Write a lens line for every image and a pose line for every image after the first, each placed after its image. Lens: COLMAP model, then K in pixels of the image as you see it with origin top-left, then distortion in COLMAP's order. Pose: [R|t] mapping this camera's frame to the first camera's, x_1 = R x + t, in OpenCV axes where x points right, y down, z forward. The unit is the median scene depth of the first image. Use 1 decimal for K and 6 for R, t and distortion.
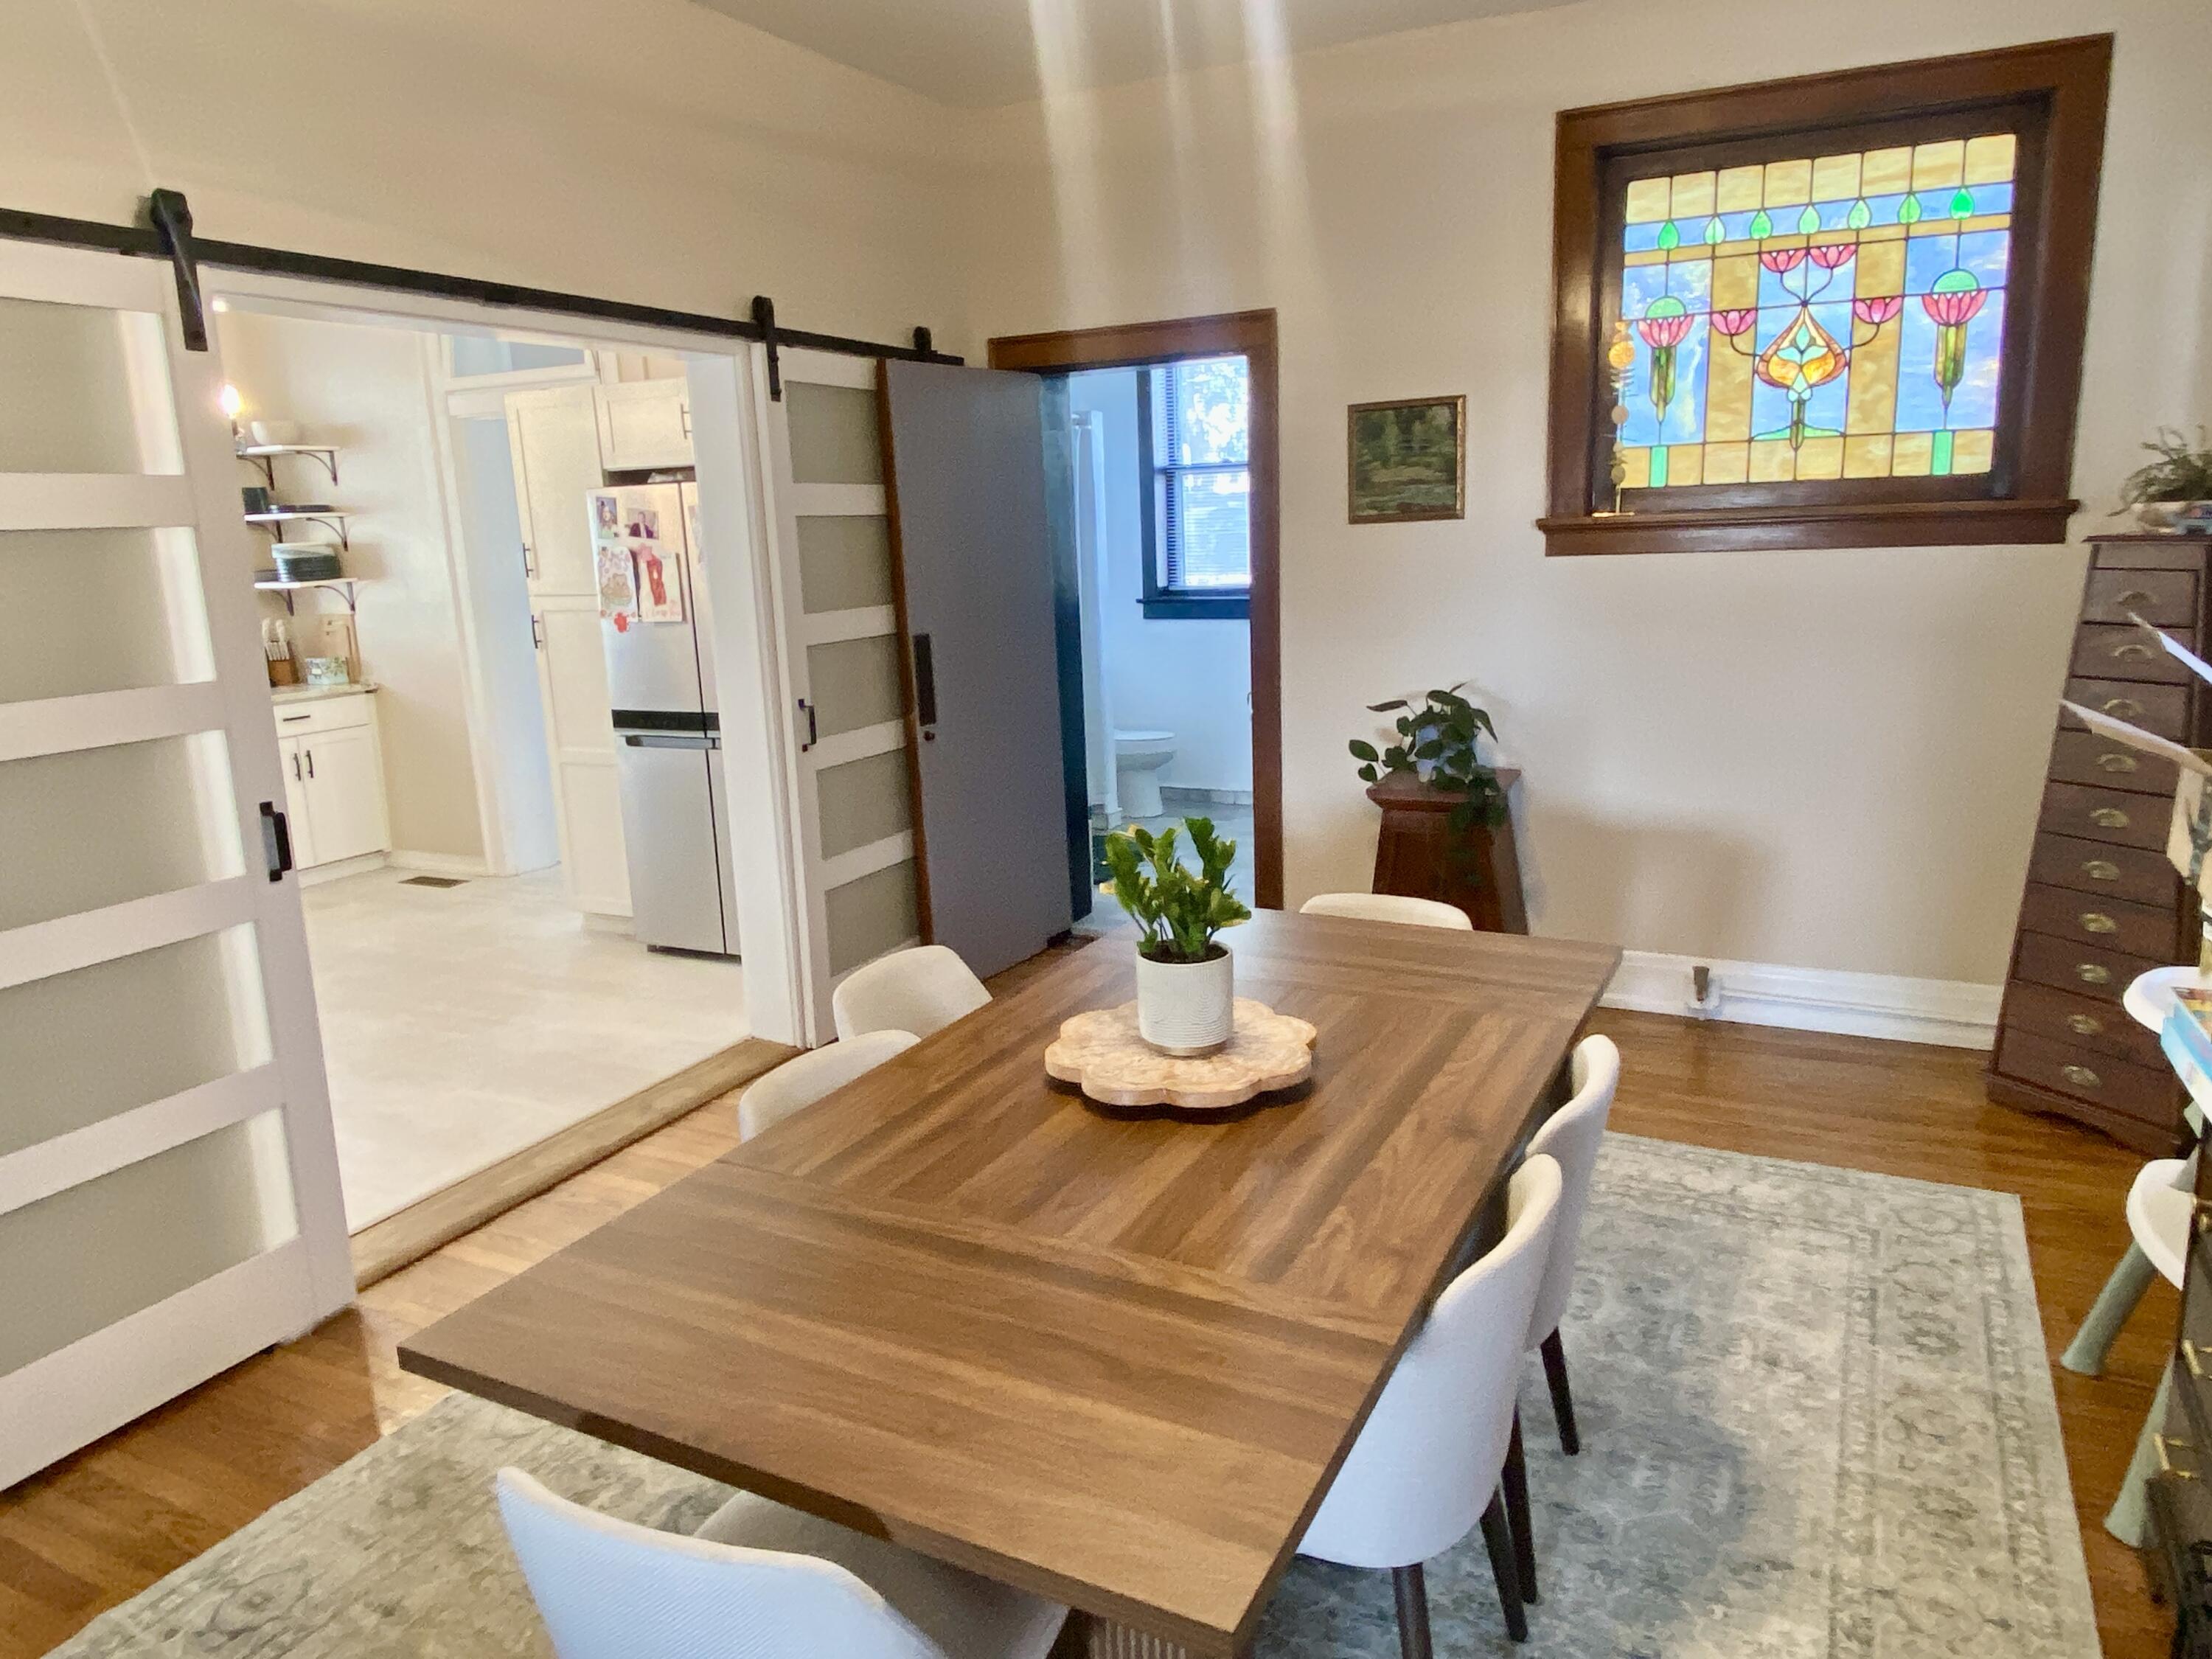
lens RADIAL K [[1462.8, 0, 1106.6], [0, 1462.8, 806.6], [0, 0, 1]] dist [0.073826, -0.075755]
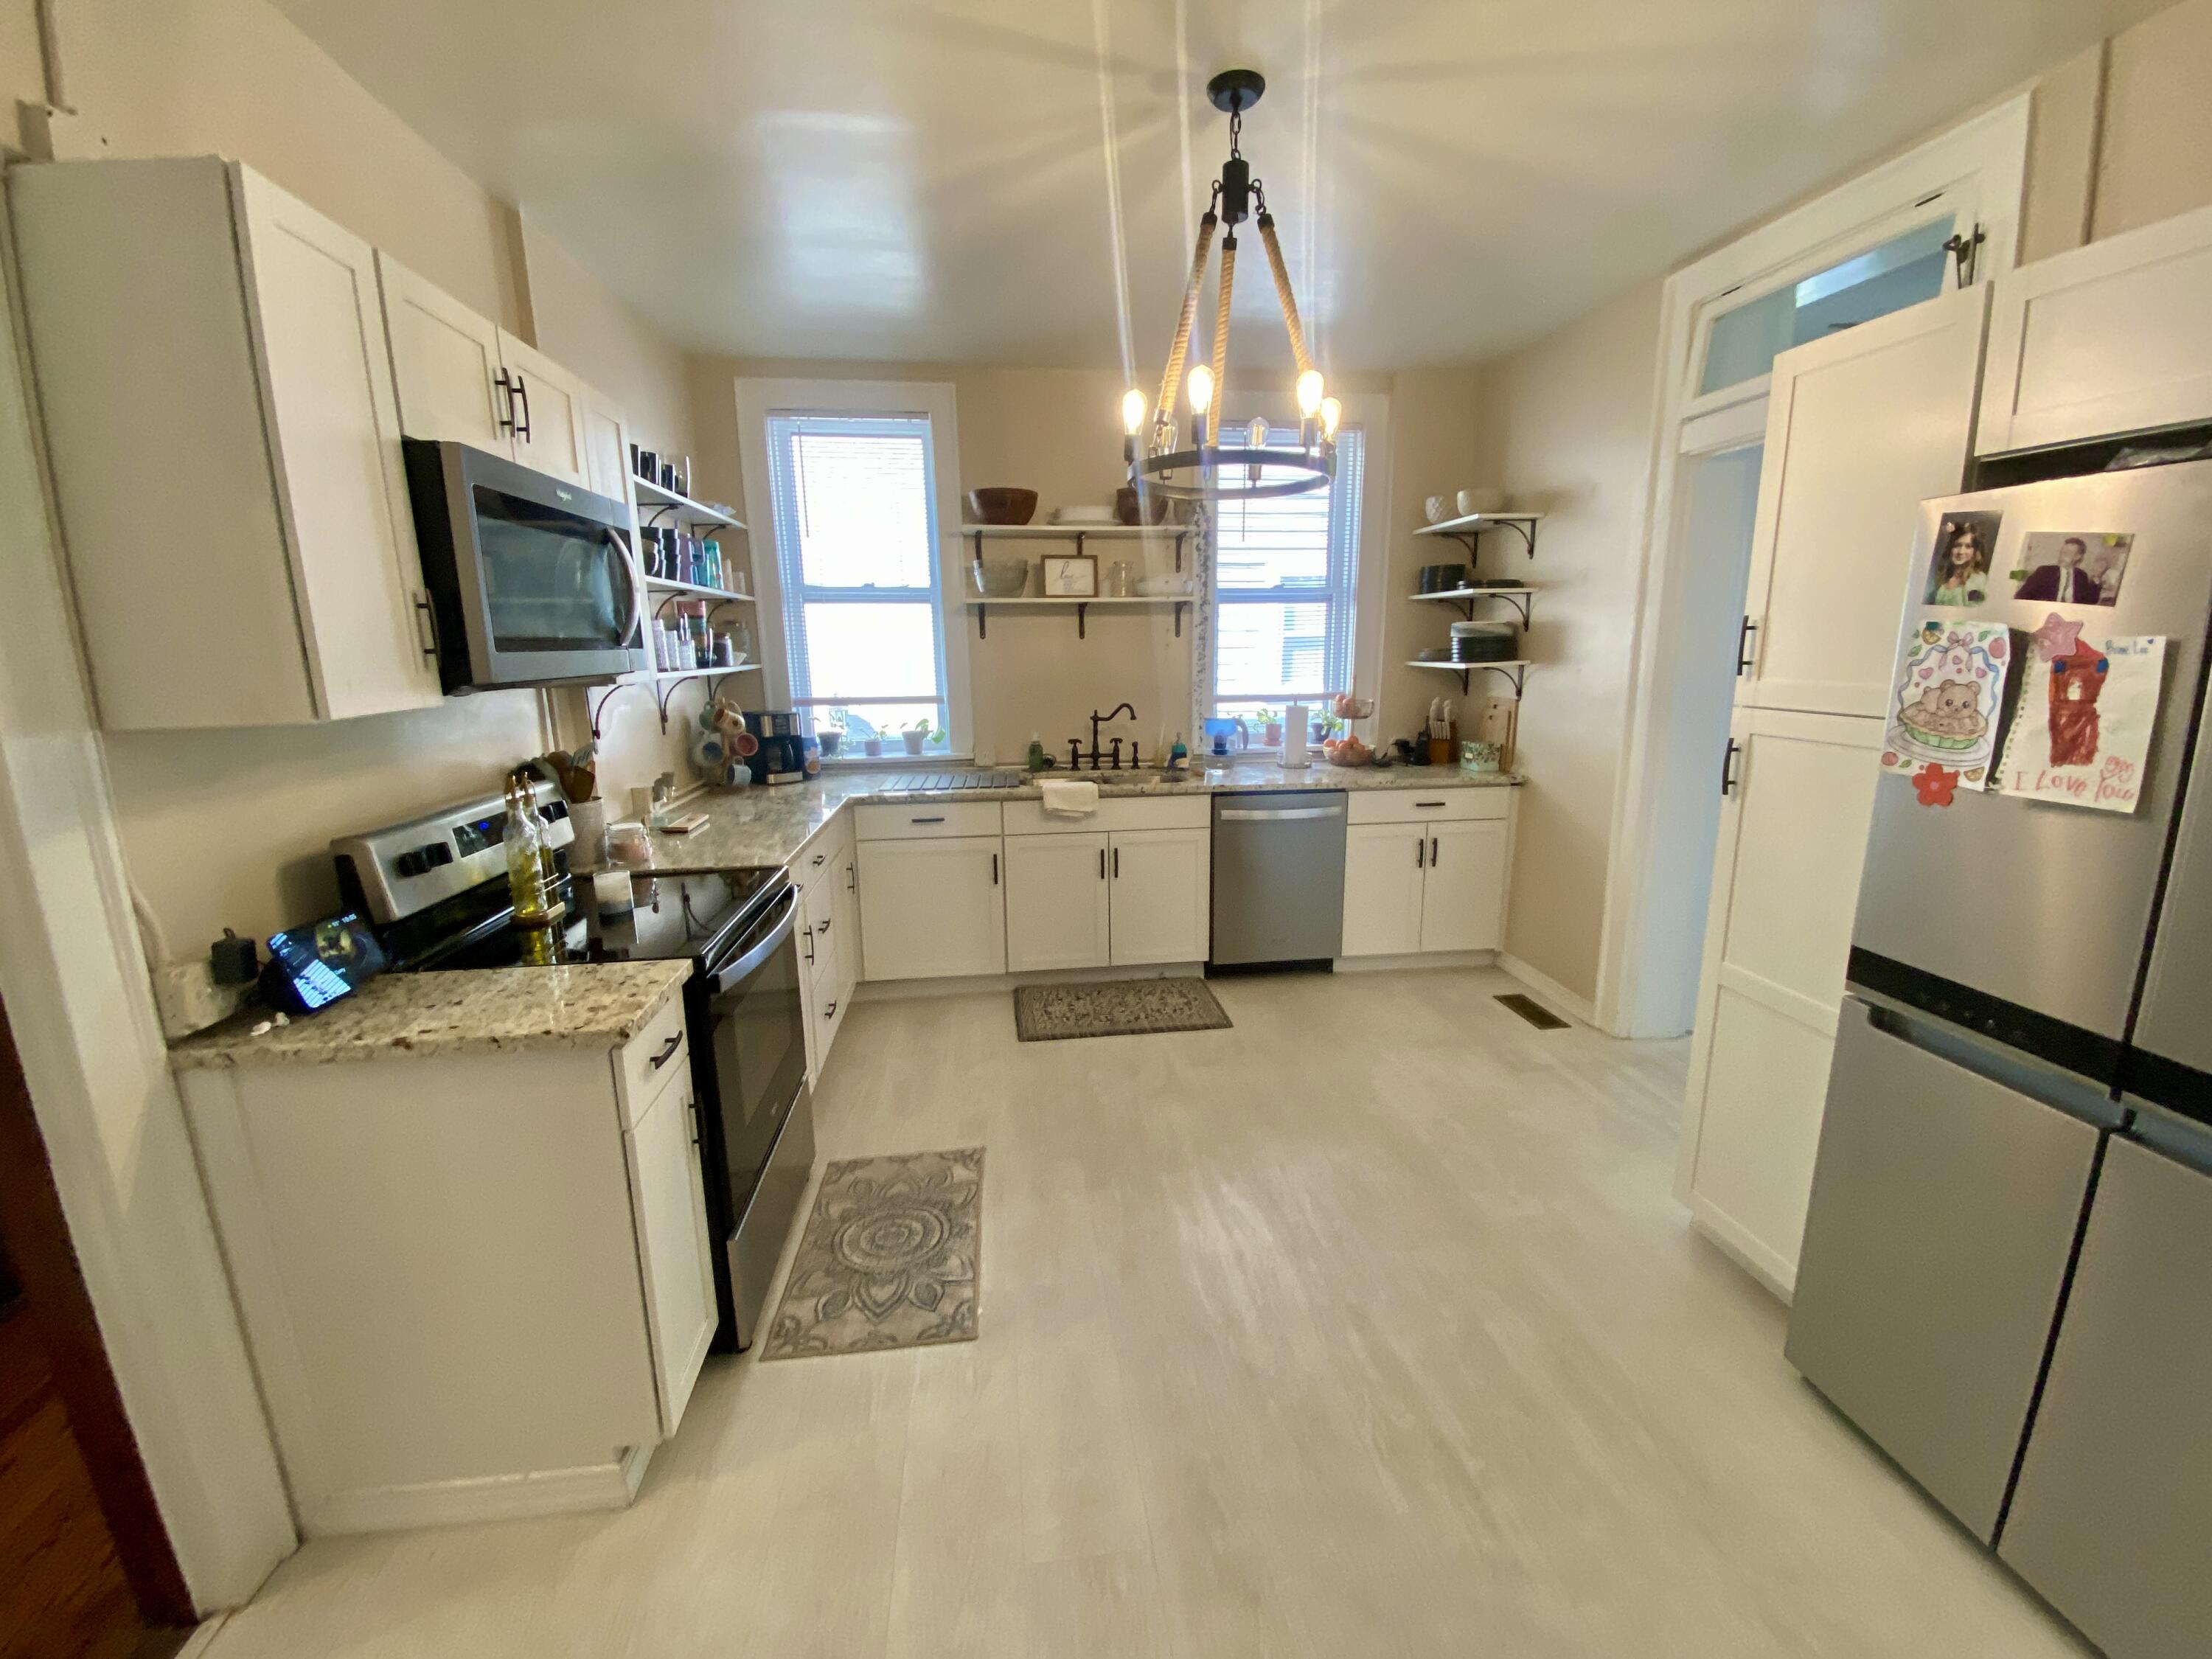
lens RADIAL K [[889.8, 0, 1109.8], [0, 889.8, 827.3], [0, 0, 1]] dist [0.068742, -0.043118]
pose [[0.561586, 0.198894, -0.803158, -0.298863], [-0.169757, 0.977726, 0.123427, -0.128452], [0.809817, 0.067027, 0.582841, 0.771878]]
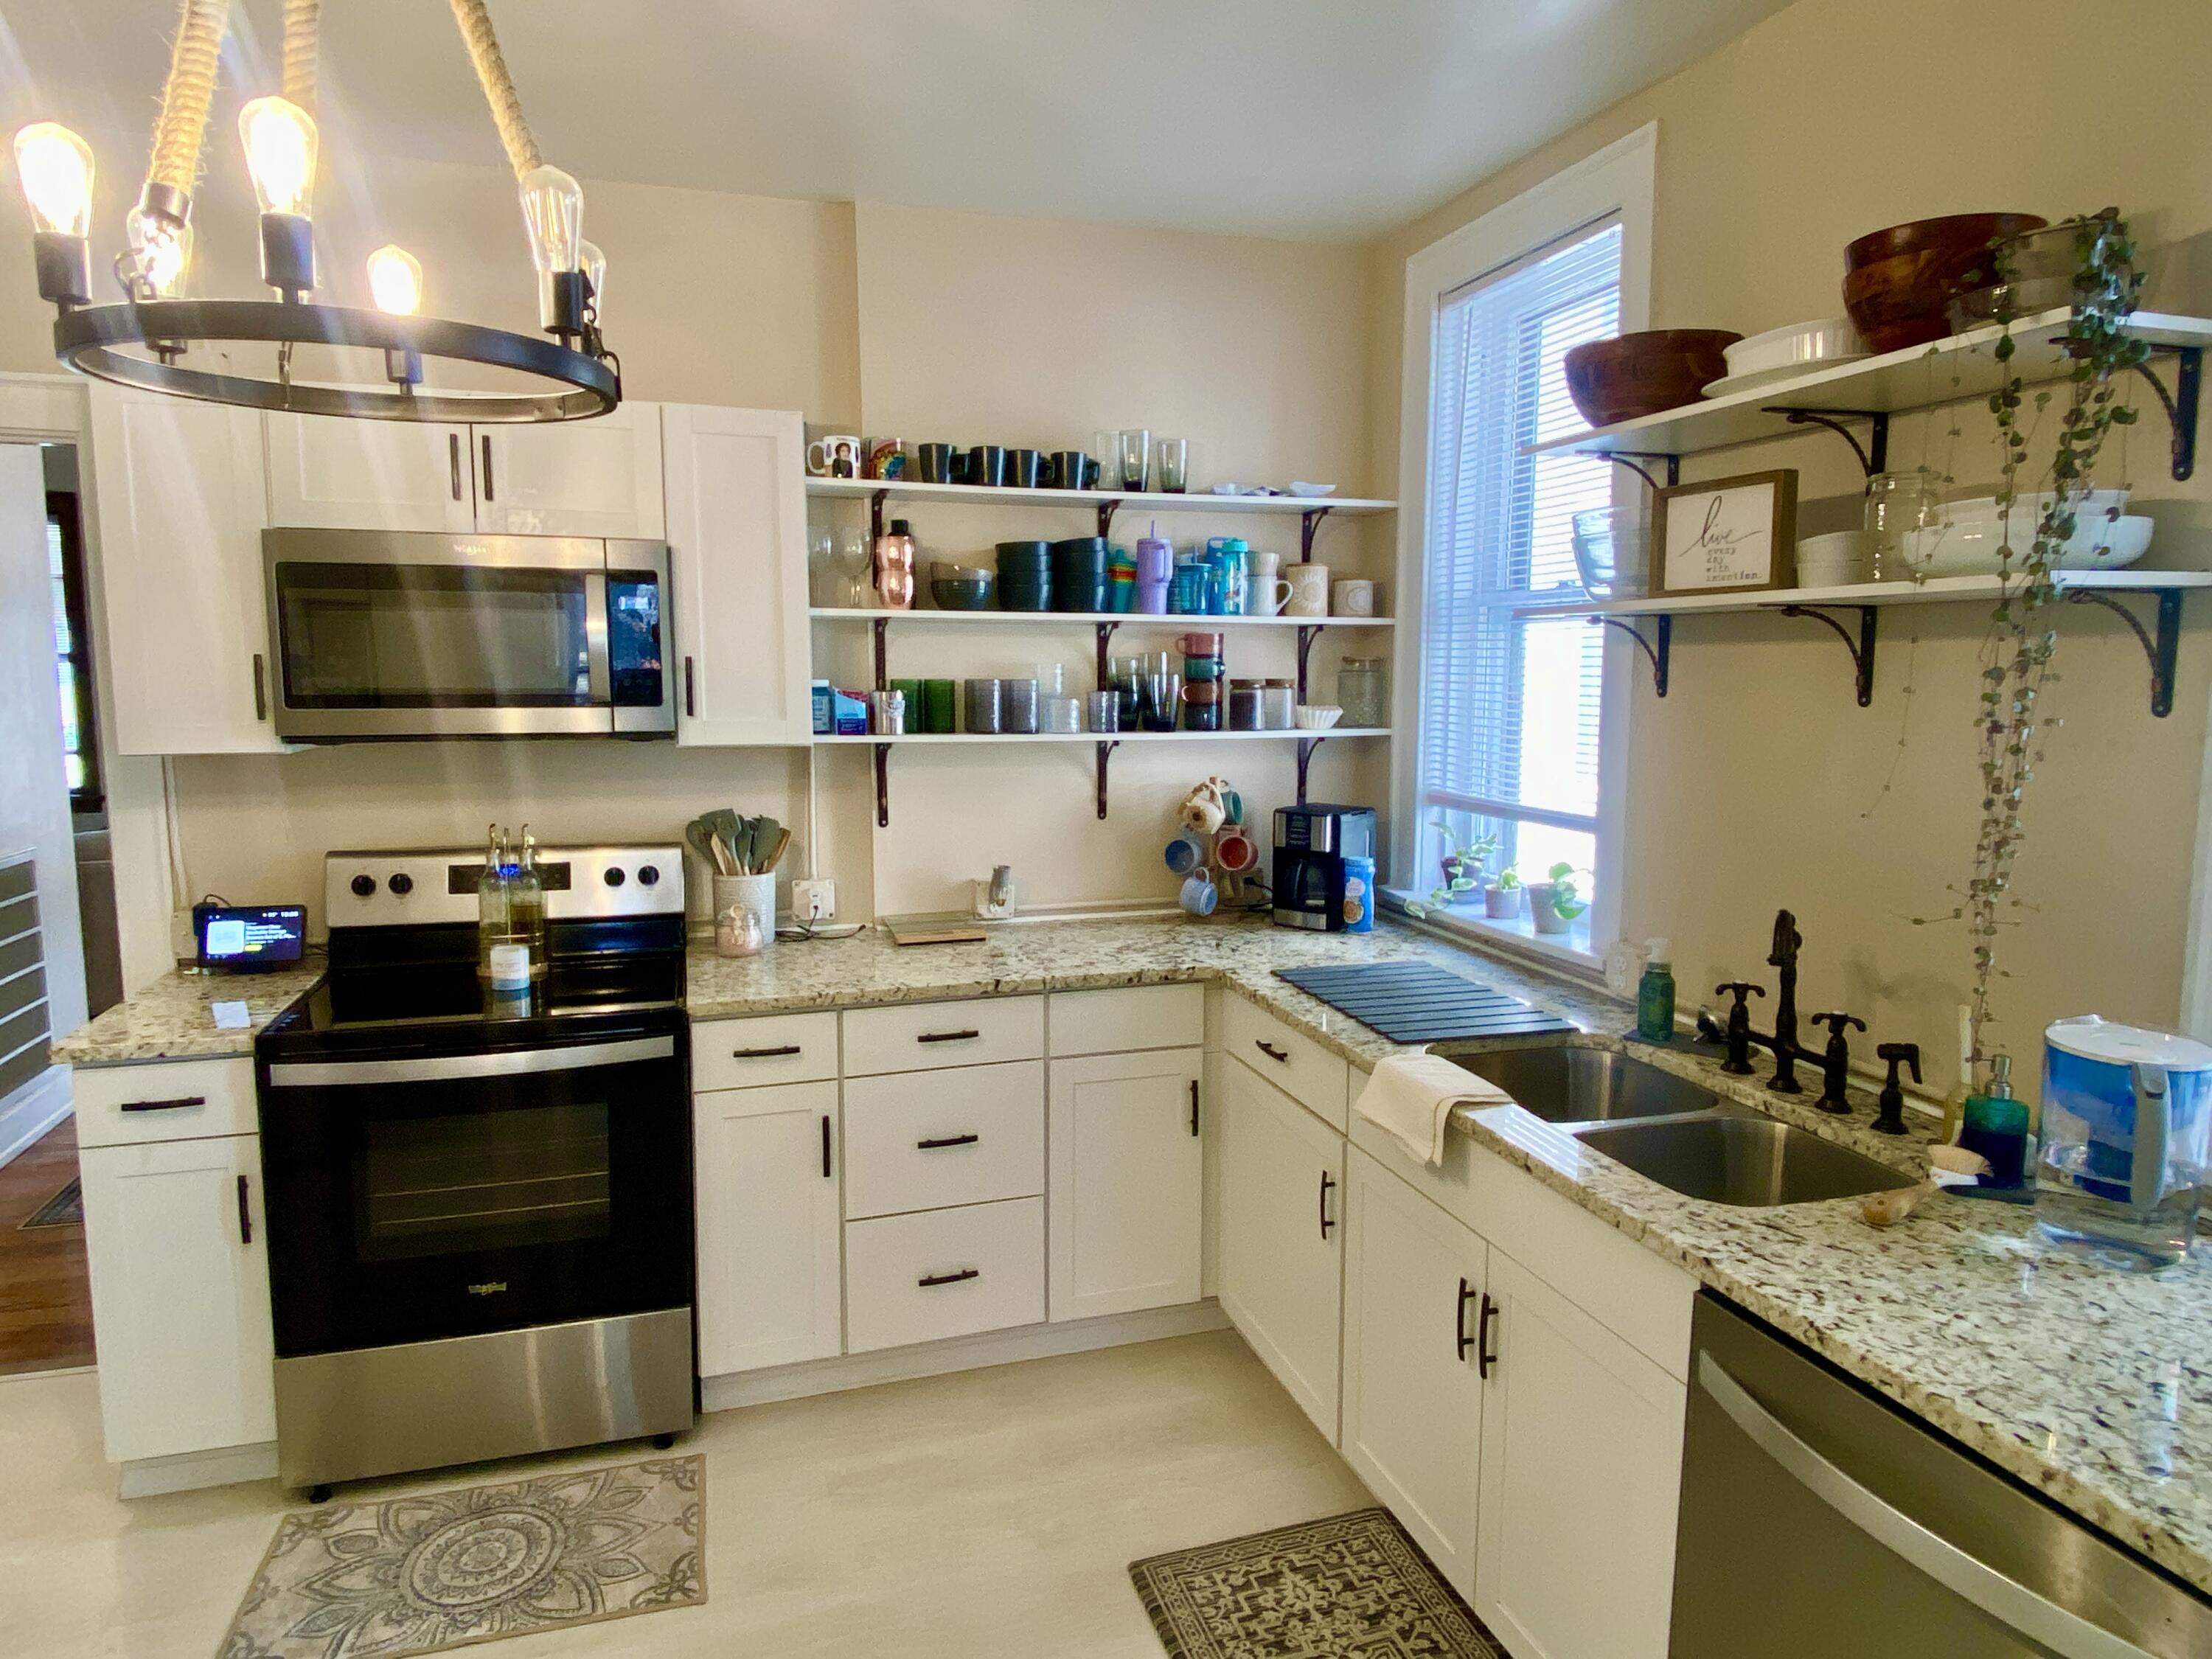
lens RADIAL K [[1322.1, 0, 1112.5], [0, 1322.1, 820.1], [0, 0, 1]] dist [0.041309, -0.046149]
pose [[-0.716386, 0.116569, -0.687897, -0.605785], [-0.111327, 0.954214, 0.277635, -0.274523], [0.688765, 0.275475, -0.670609, 1.473381]]
